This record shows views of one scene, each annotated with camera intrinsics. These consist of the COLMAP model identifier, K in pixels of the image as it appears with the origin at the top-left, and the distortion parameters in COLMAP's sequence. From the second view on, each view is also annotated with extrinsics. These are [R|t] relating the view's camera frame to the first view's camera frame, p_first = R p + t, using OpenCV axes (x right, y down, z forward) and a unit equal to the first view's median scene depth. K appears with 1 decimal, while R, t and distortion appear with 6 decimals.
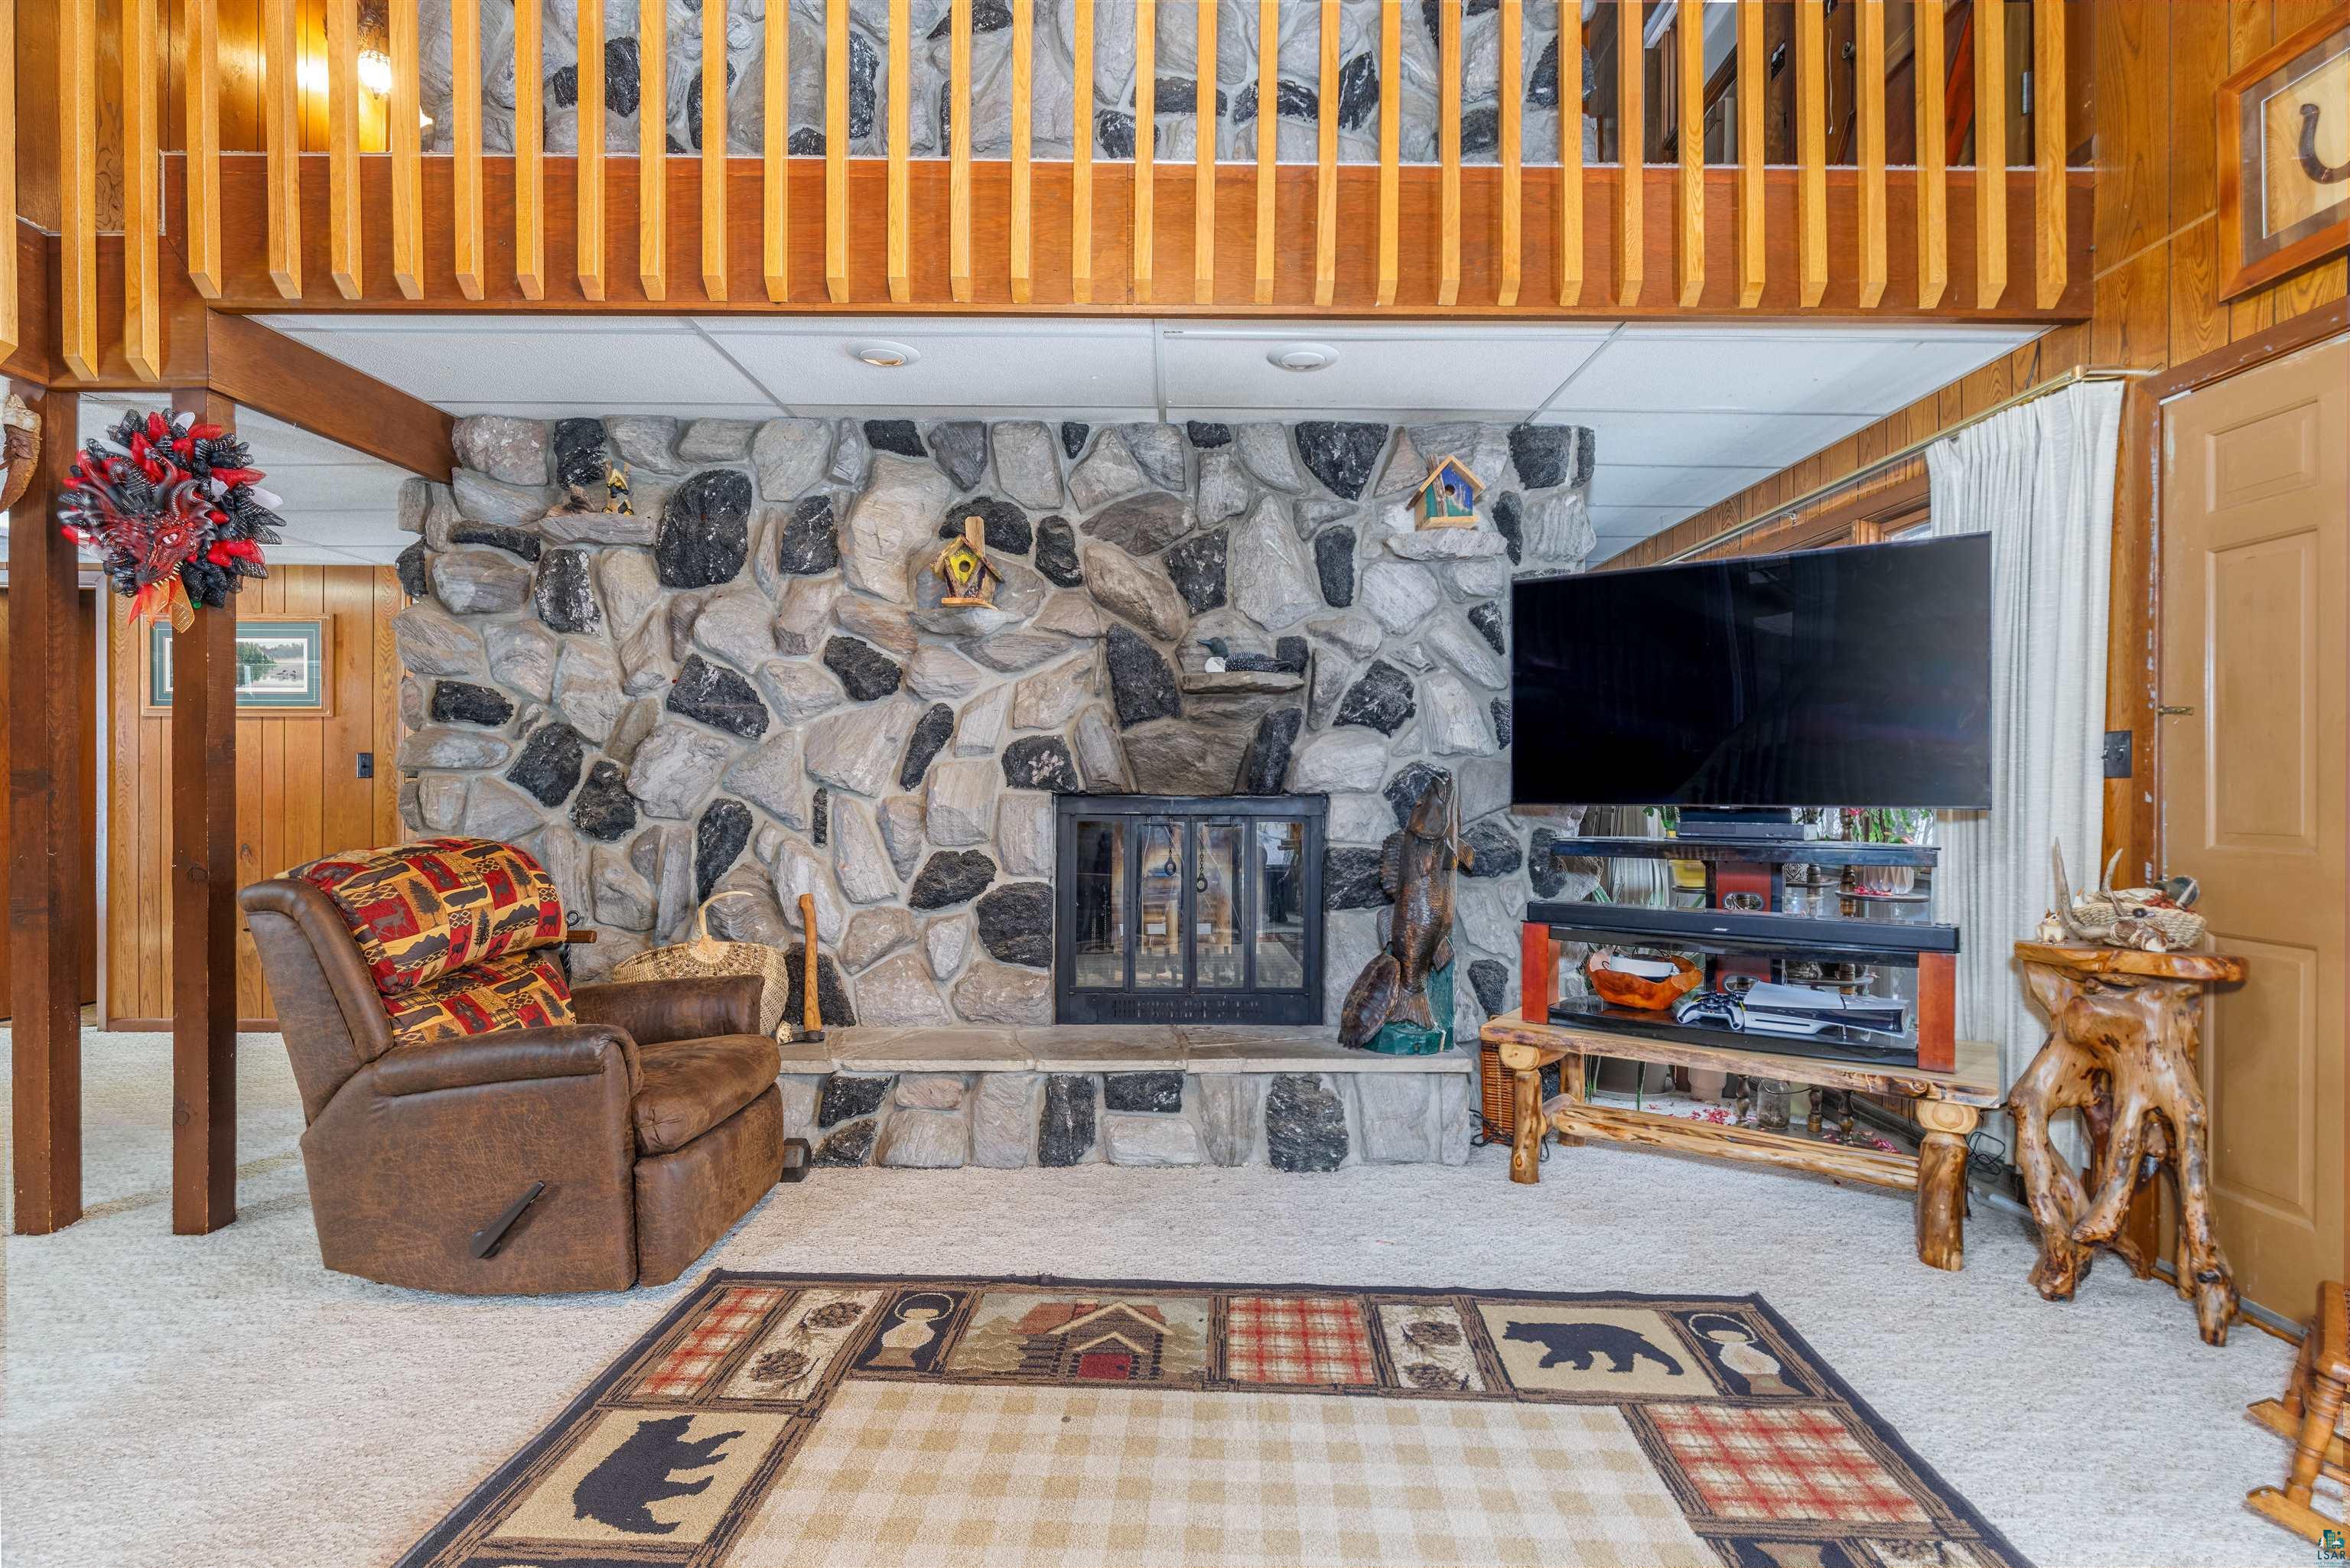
lens RADIAL K [[1134.2, 0, 1184.8], [0, 1134.2, 785.8], [0, 0, 1]] dist [-0.003964, -0.000397]
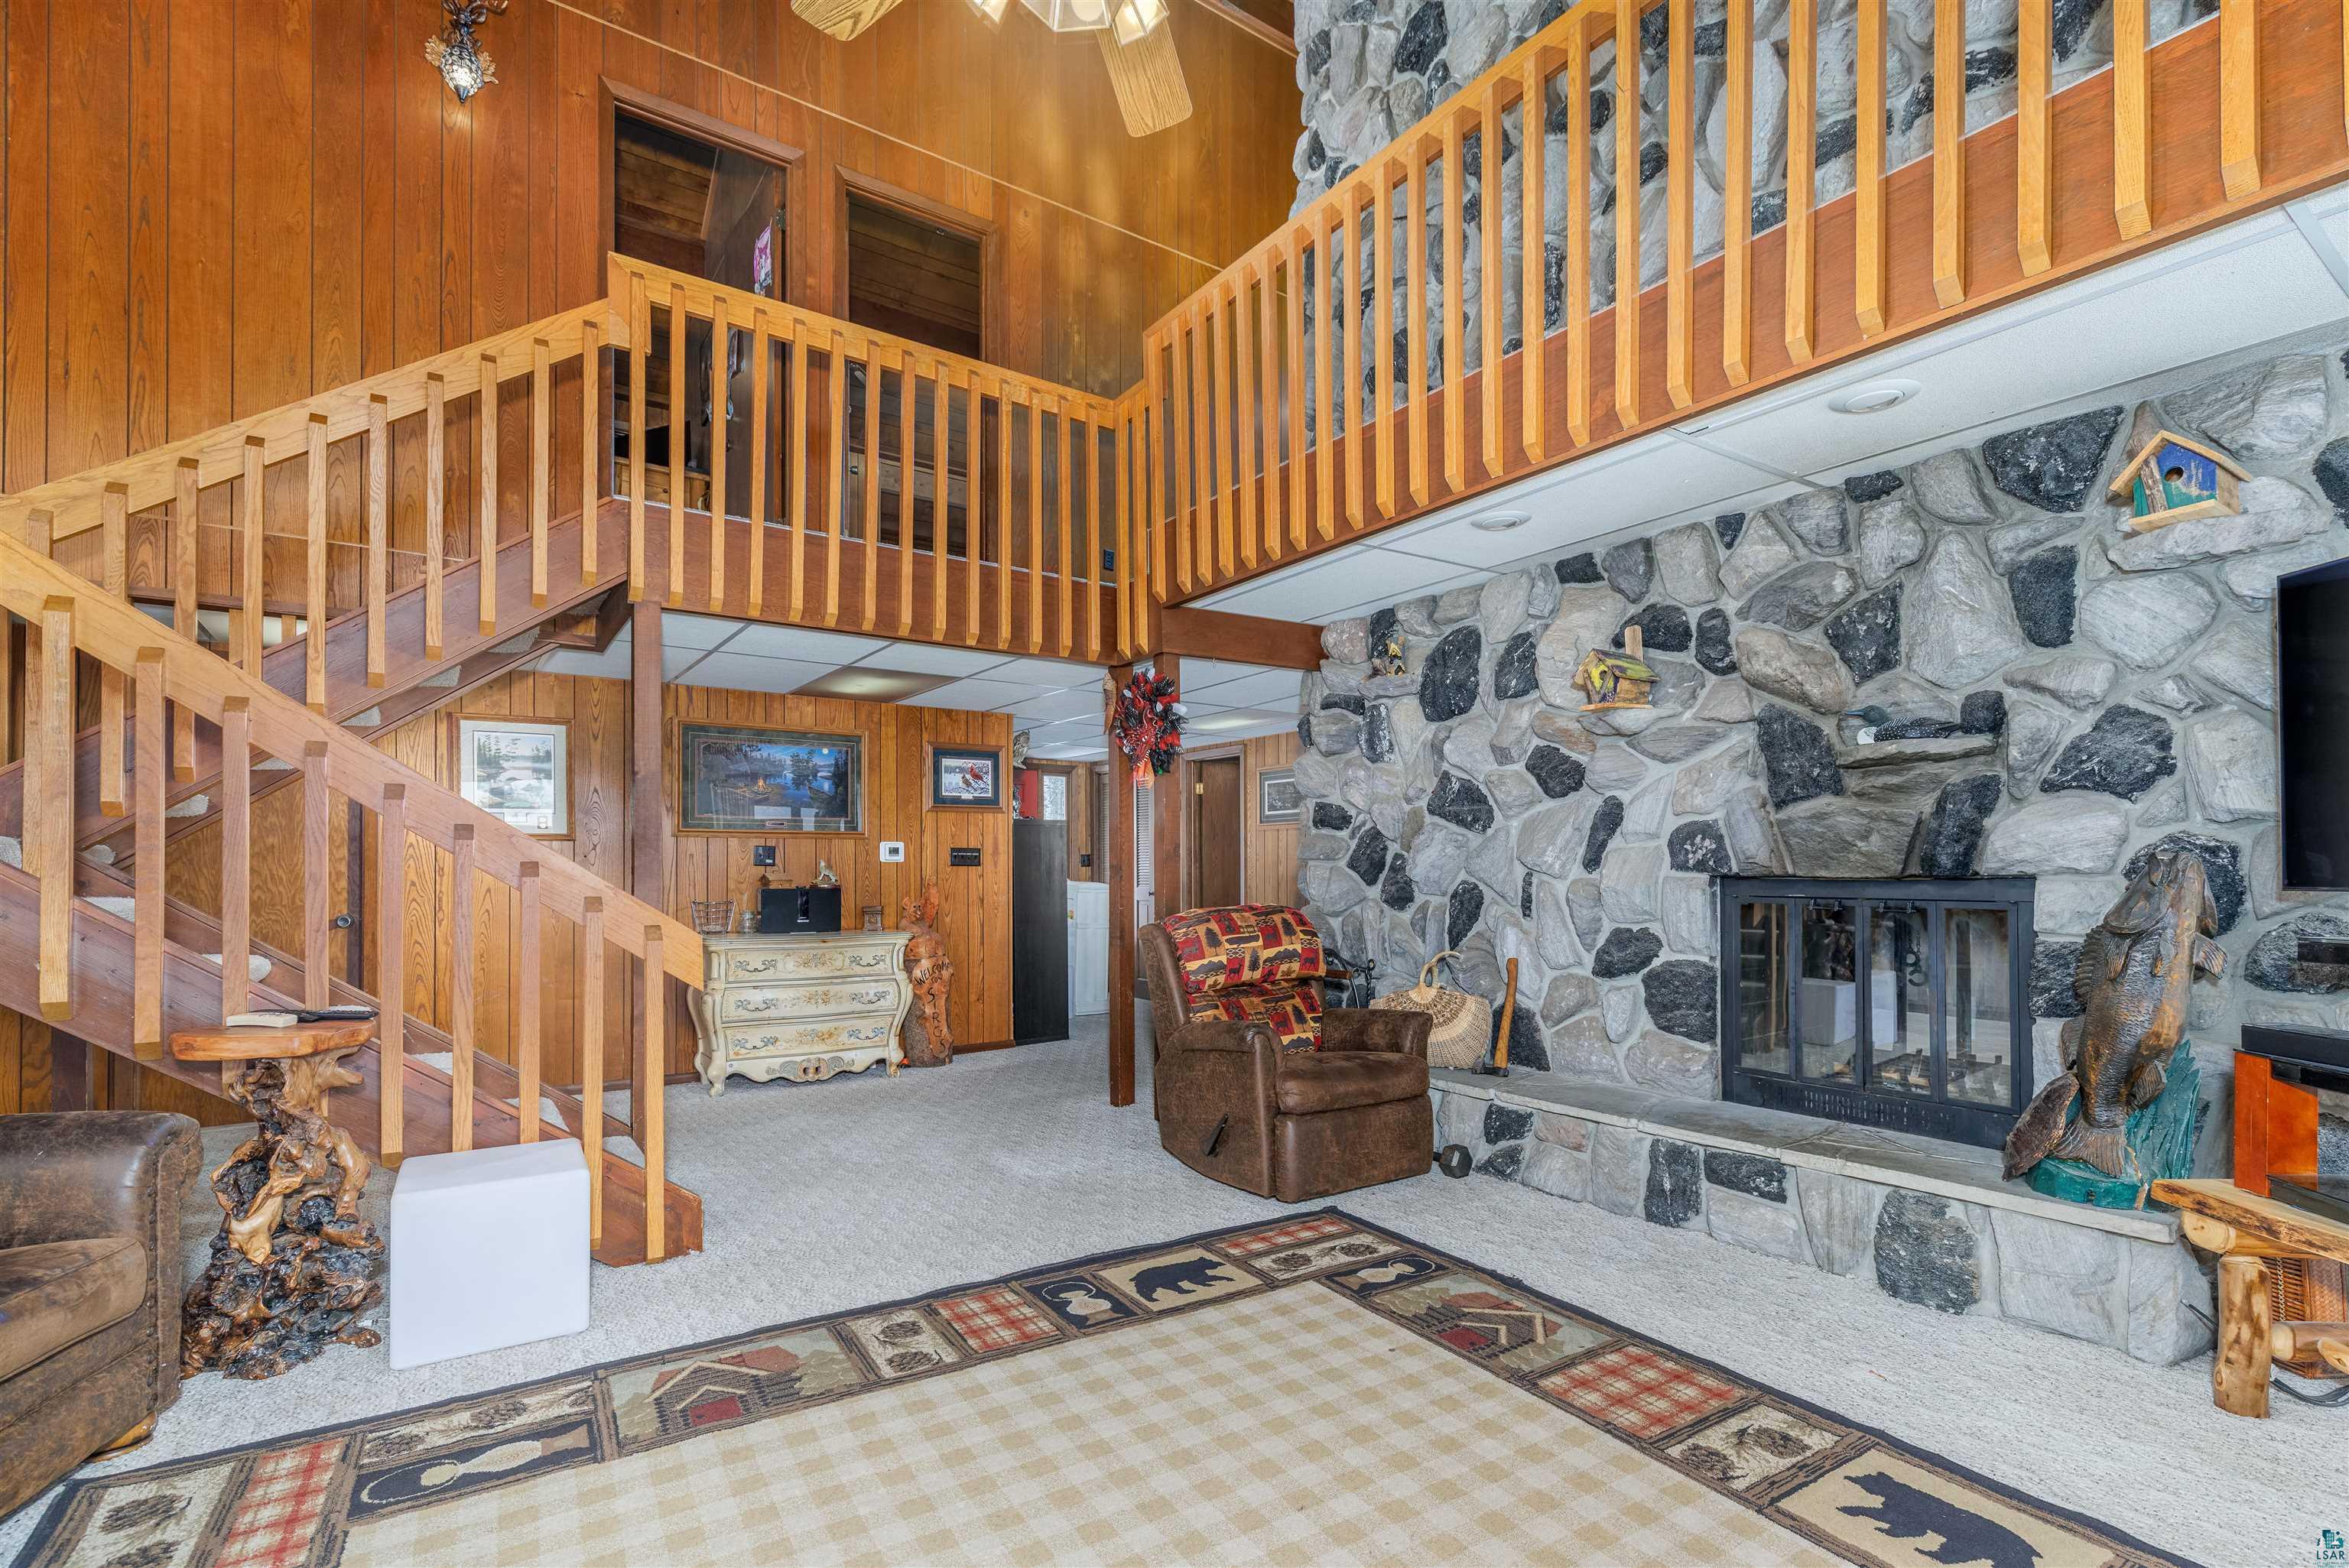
lens RADIAL K [[1055.0, 0, 1197.5], [0, 1055.0, 865.4], [0, 0, 1]] dist [-0.000071, -0.000752]
pose [[0.570709, -0.009428, -0.821098, 0.419269], [0.005241, 0.999956, -0.007838, 0.002360], [0.821135, 0.000170, 0.570733, 0.063055]]
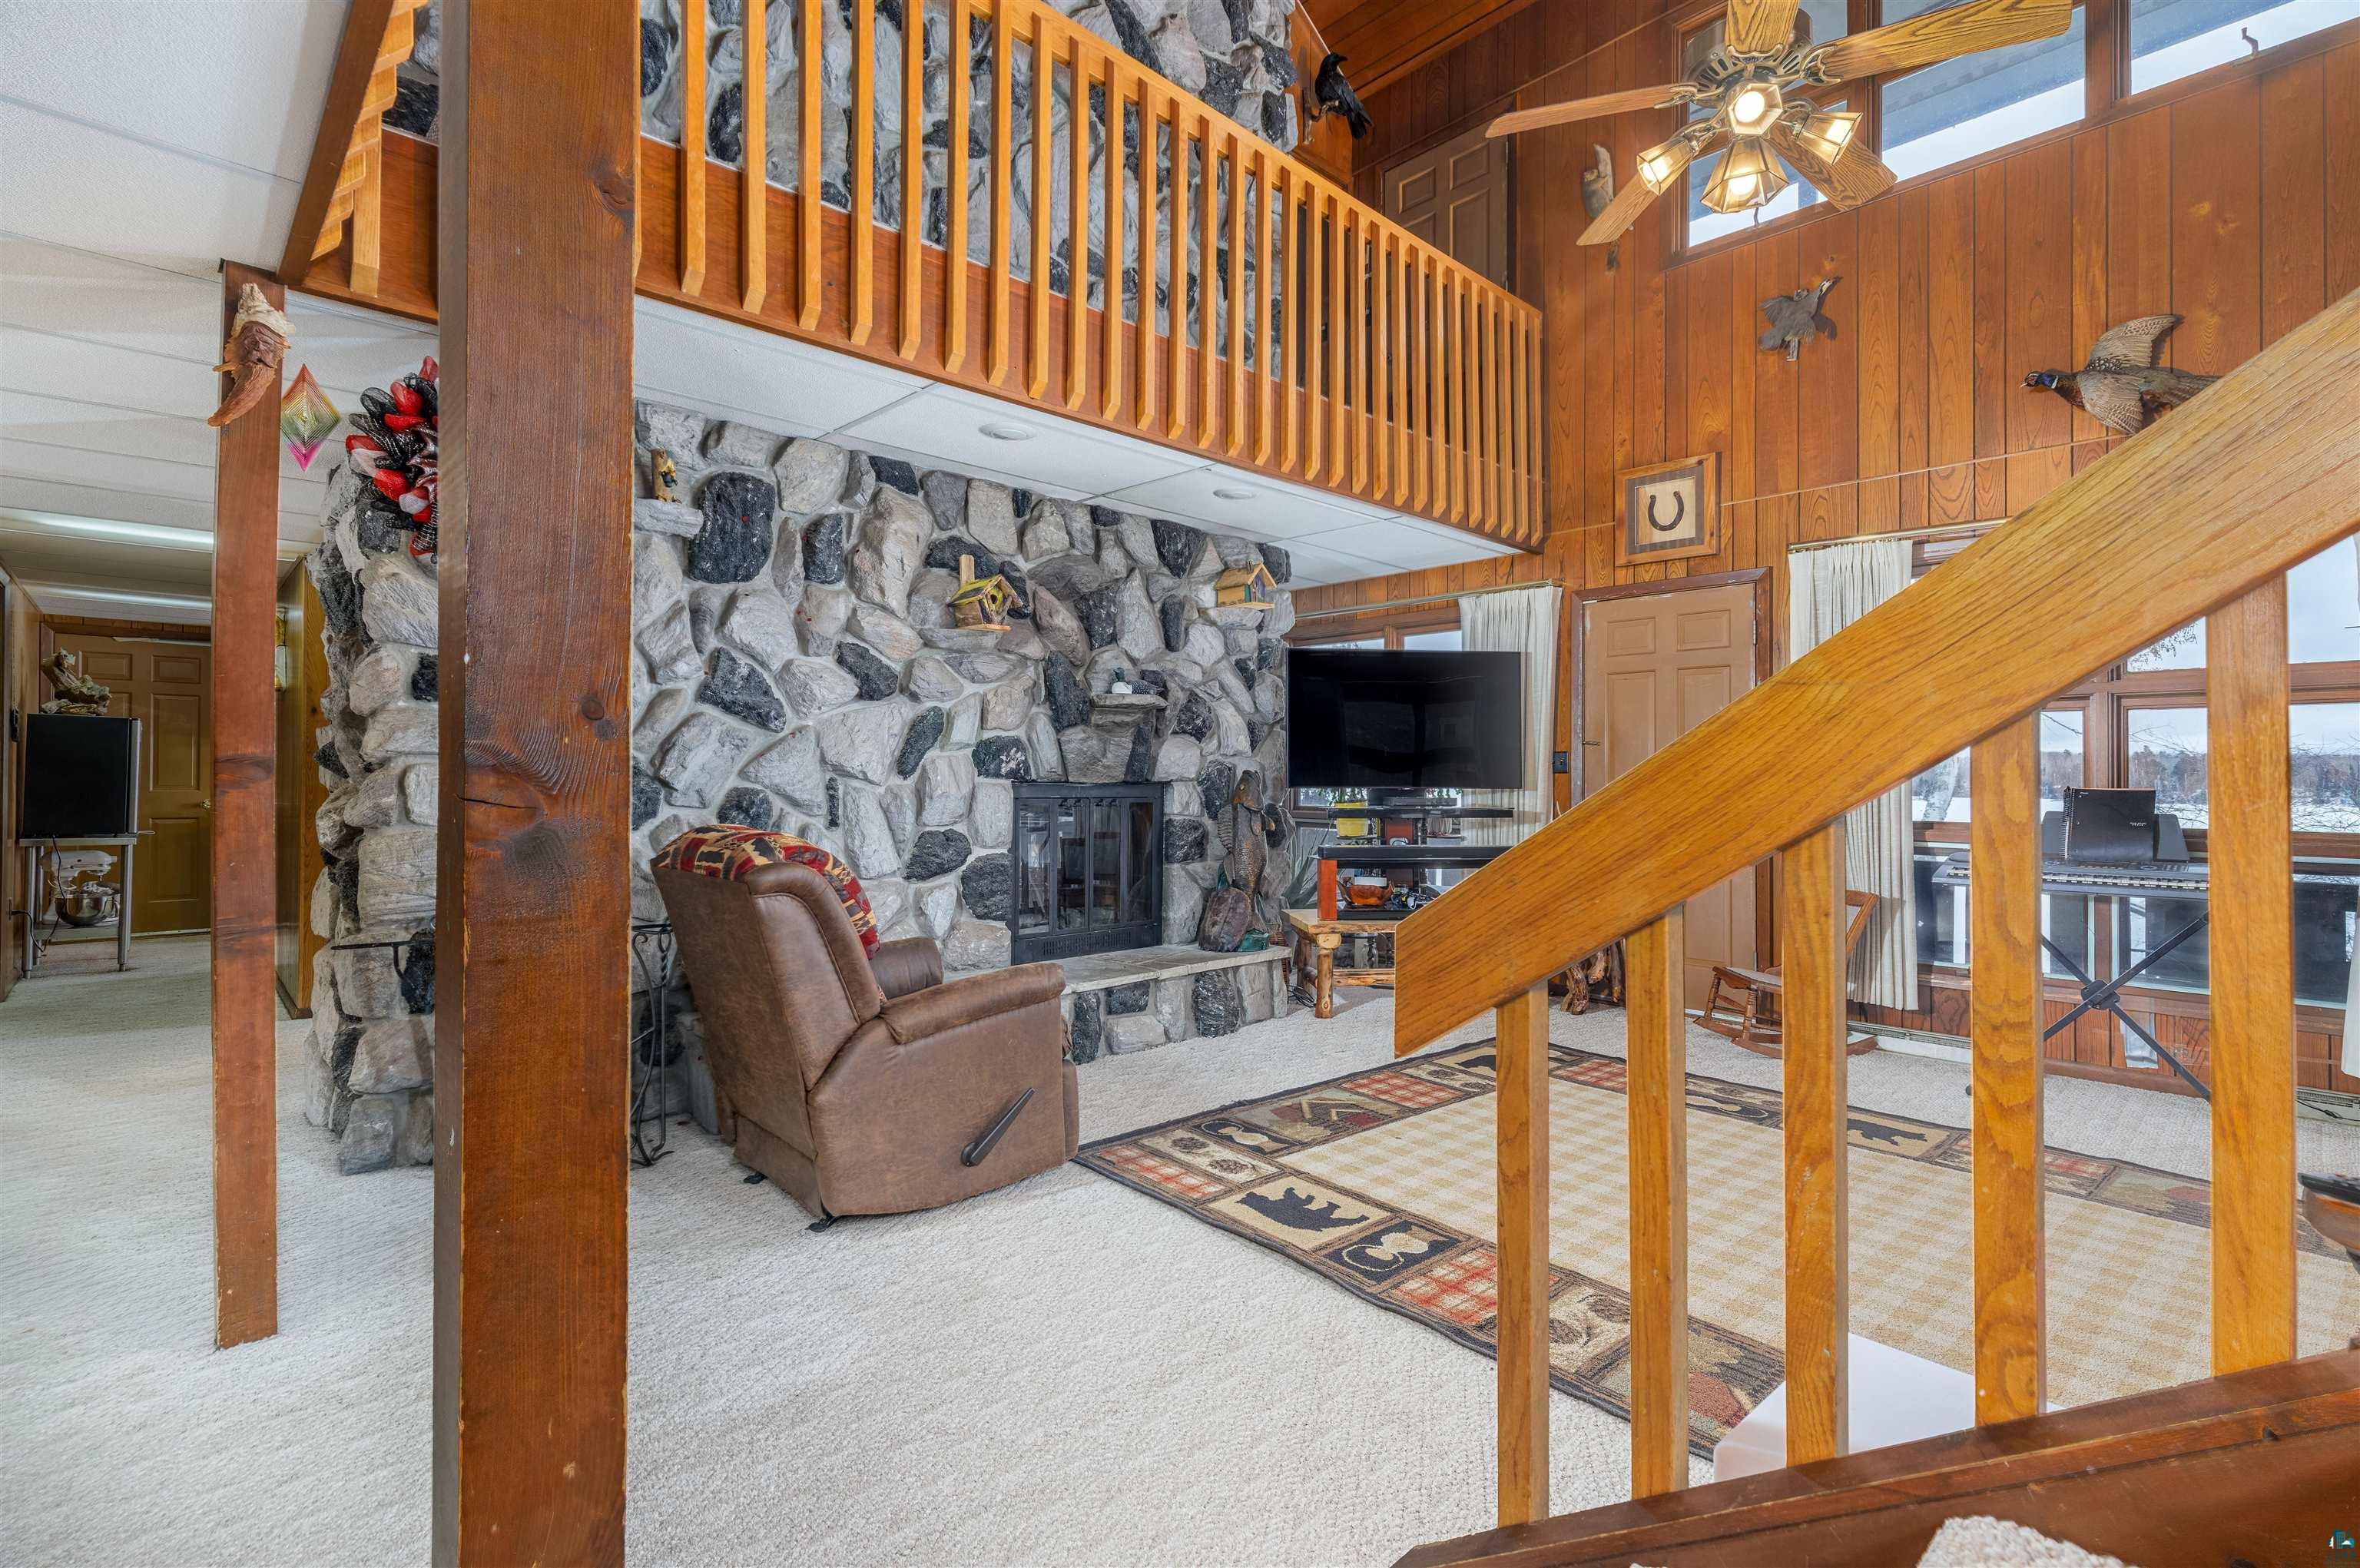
lens RADIAL K [[1060.1, 0, 1163.0], [0, 1060.1, 775.4], [0, 0, 1]] dist [-0.000071, -0.000752]
pose [[0.742140, 0.002651, 0.670240, -0.795061], [0.000566, 0.999989, -0.004582, 0.004894], [-0.670245, 0.003780, 0.742130, 0.016676]]
